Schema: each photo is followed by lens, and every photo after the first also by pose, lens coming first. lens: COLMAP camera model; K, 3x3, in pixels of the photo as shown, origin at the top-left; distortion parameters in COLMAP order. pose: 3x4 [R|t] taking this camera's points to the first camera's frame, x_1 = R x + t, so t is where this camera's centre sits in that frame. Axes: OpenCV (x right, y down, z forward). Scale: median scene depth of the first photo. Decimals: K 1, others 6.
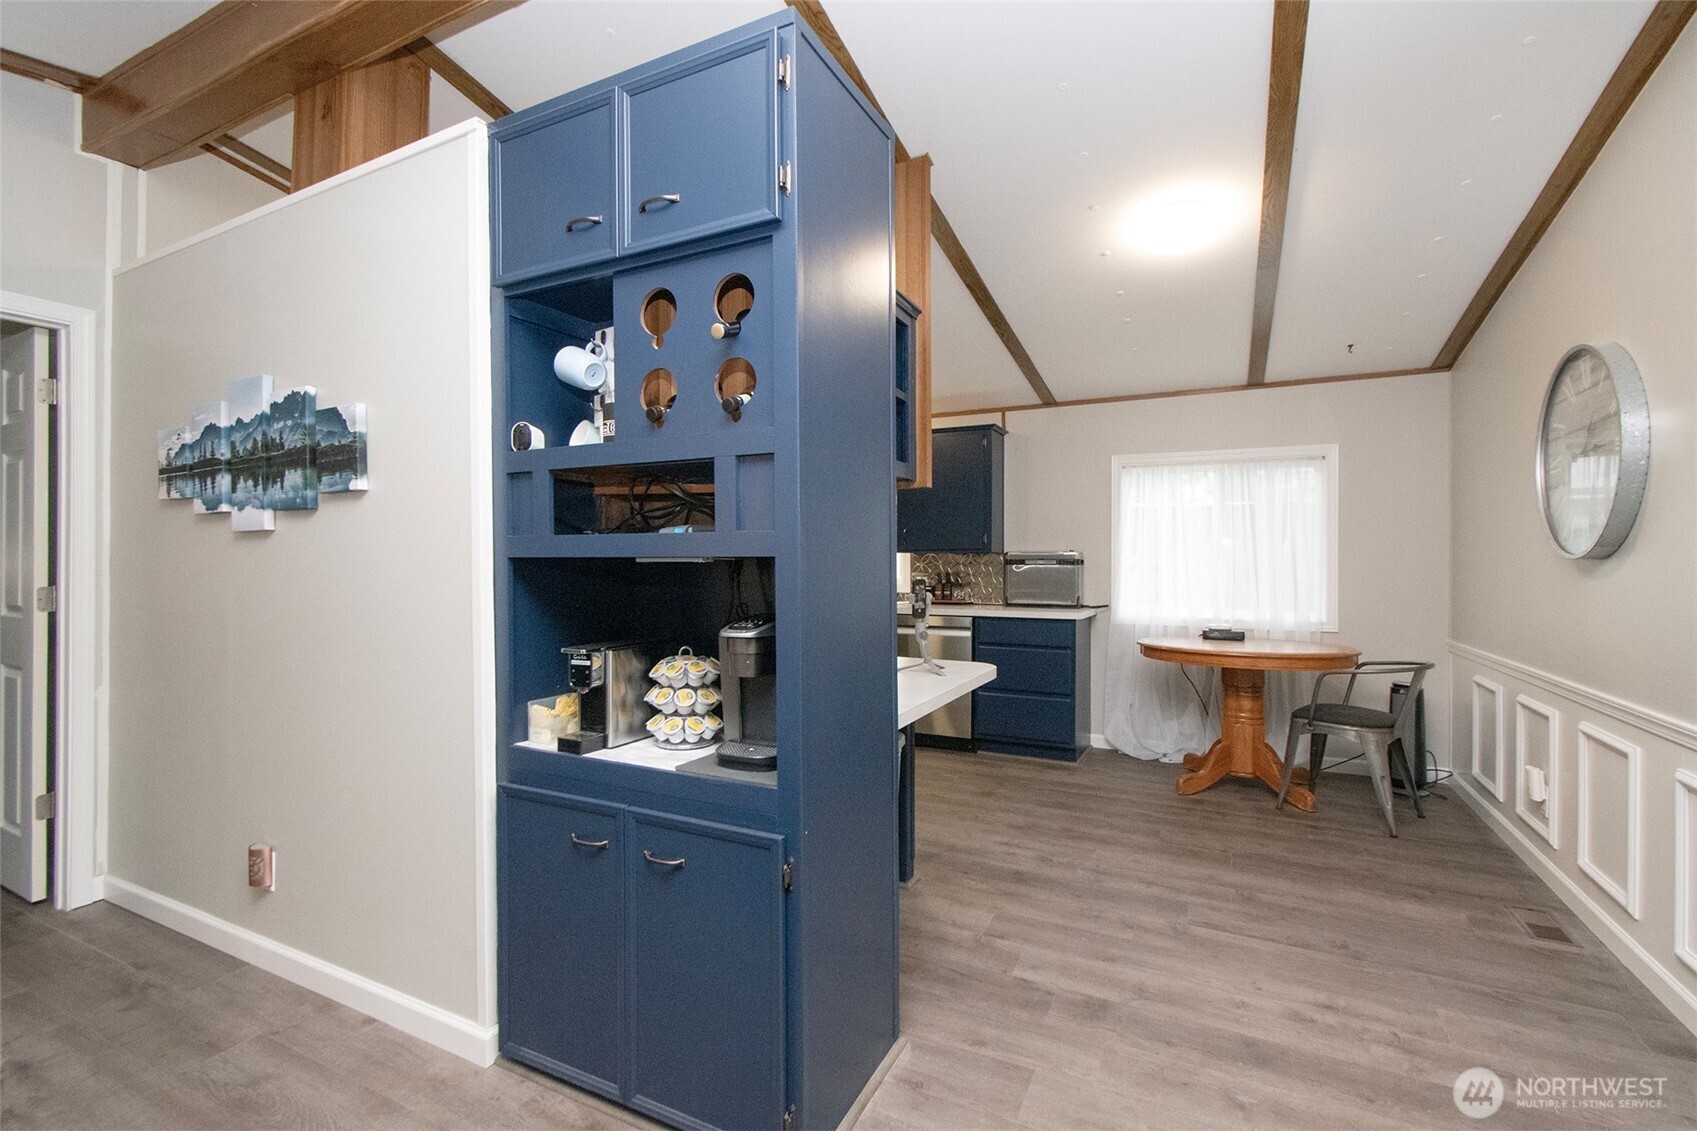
lens RADIAL K [[762.0, 0, 844.5], [0, 762.0, 556.9], [0, 0, 1]] dist [0.001031, 0.000024]
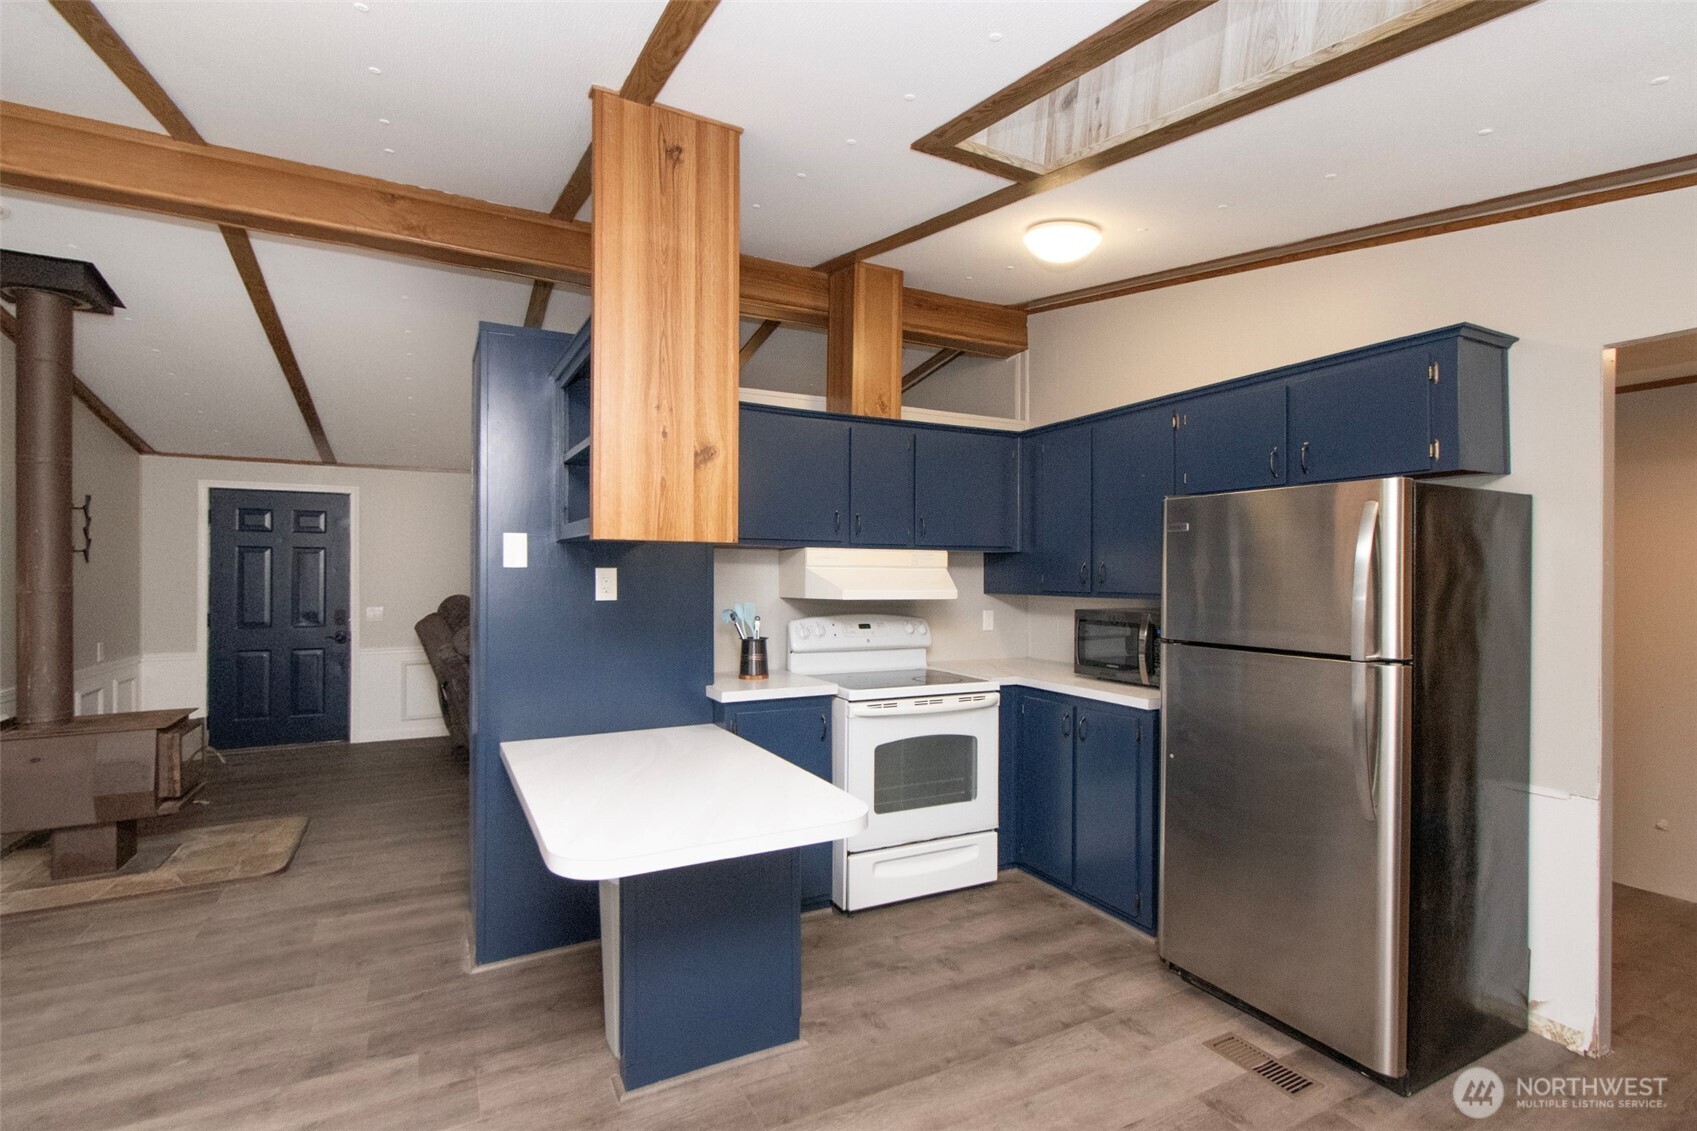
lens RADIAL K [[772.1, 0, 818.2], [0, 772.1, 574.4], [0, 0, 1]] dist [-0.001228, -0.000022]
pose [[-0.593940, -0.002780, -0.804504, 0.426487], [0.000574, 0.999992, -0.003880, -0.041542], [0.804509, -0.002766, -0.593934, 1.196905]]
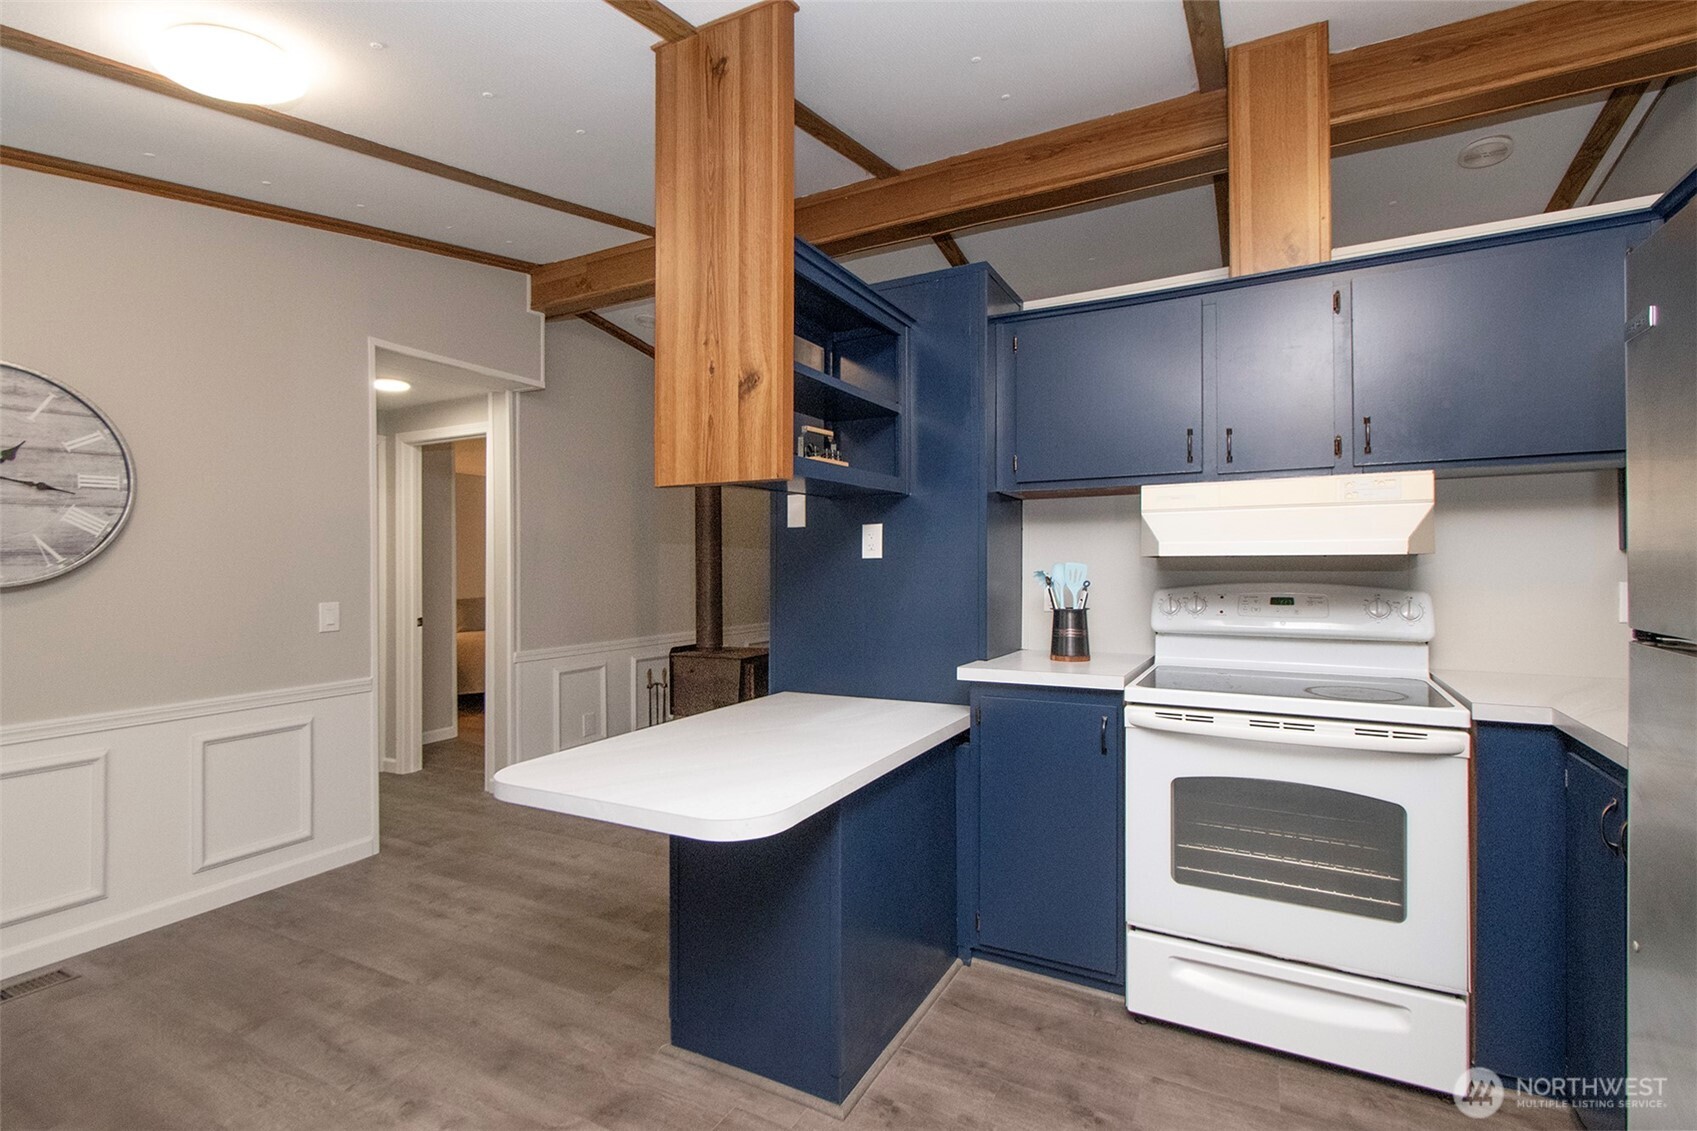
lens RADIAL K [[770.2, 0, 858.8], [0, 770.2, 562.3], [0, 0, 1]] dist [-0.001923, -0.000539]
pose [[-0.999828, 0.008489, 0.016483, -0.074461], [0.008322, 0.999914, -0.010168, -0.007113], [-0.016568, -0.010029, -0.999812, 1.300010]]
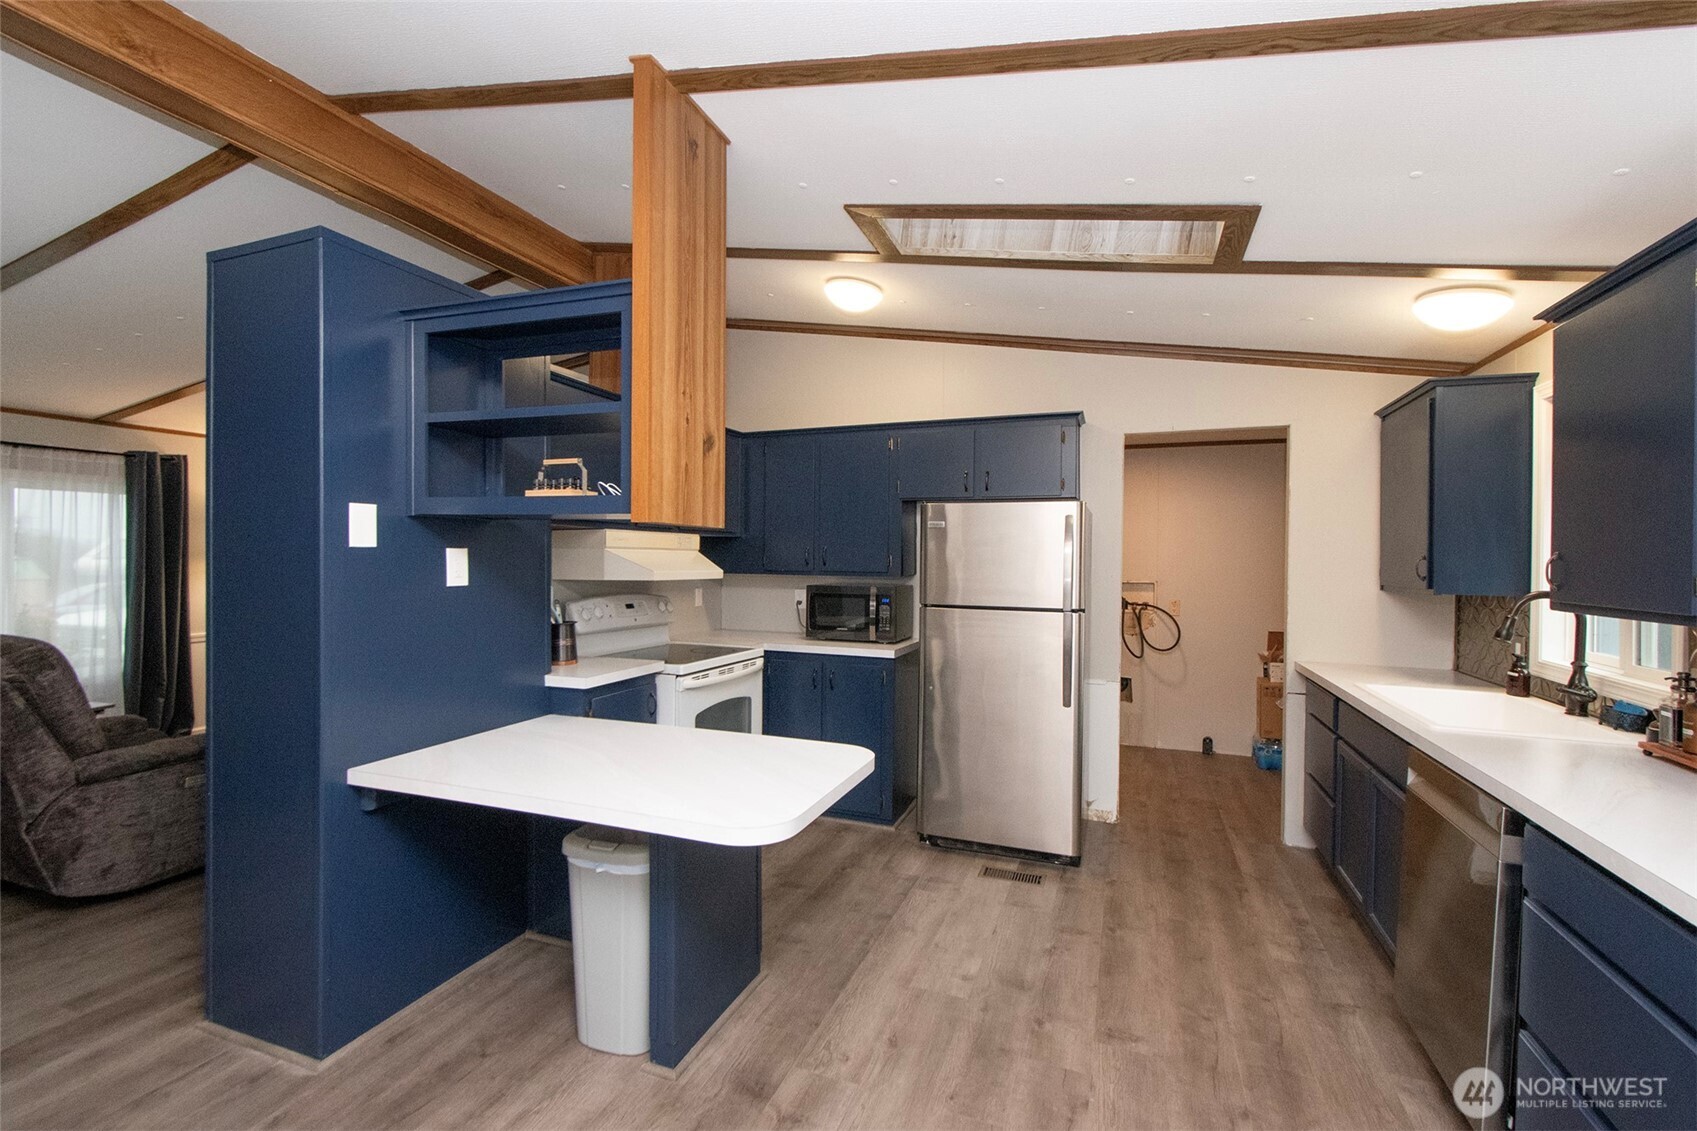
lens RADIAL K [[755.4, 0, 832.8], [0, 755.4, 562.6], [0, 0, 1]] dist [0.000272, 0.000124]
pose [[0.095115, 0.007931, -0.995435, 0.613572], [-0.003921, 0.999963, 0.007593, -0.044955], [0.995459, 0.003181, 0.095142, 0.822467]]
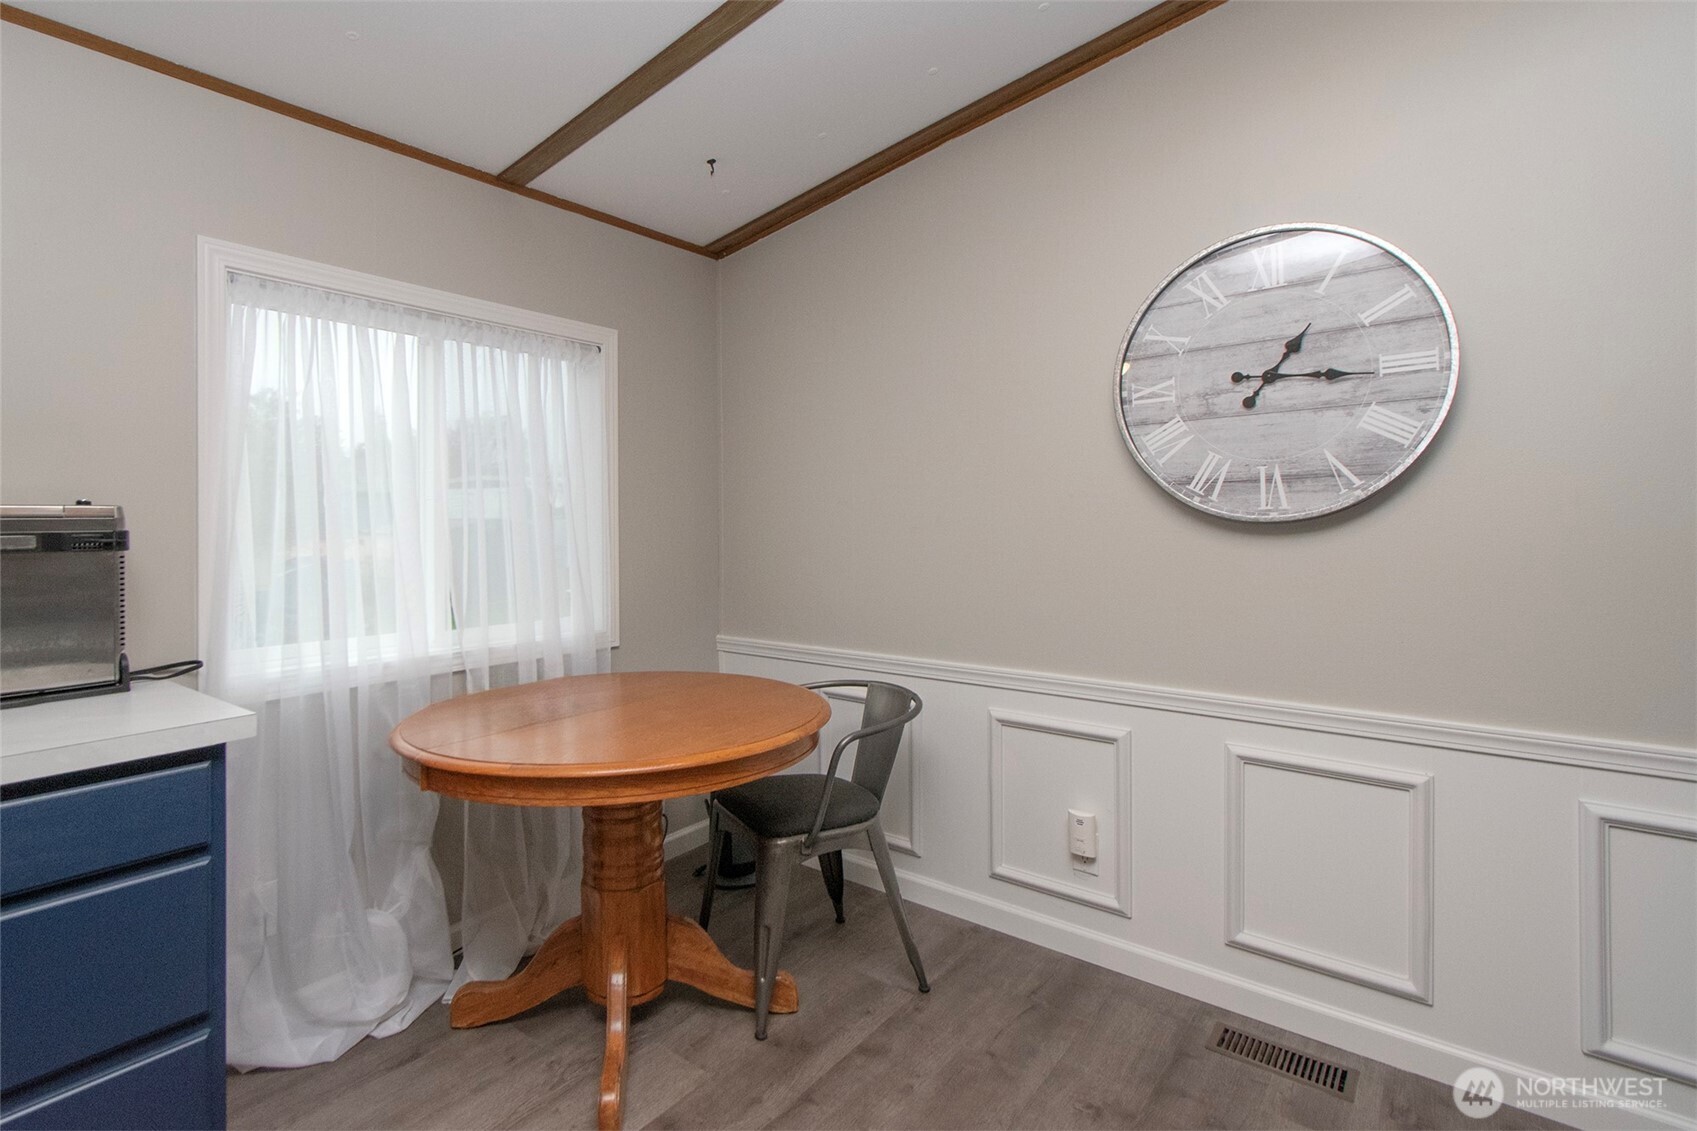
lens RADIAL K [[815.0, 0, 737.8], [0, 815.0, 516.6], [0, 0, 1]] dist [-0.001102, -0.000330]
pose [[0.249255, -0.001726, 0.968436, 0.061819], [0.003166, 0.999995, 0.000968, -0.003307], [-0.968433, 0.002825, 0.249259, 0.873134]]
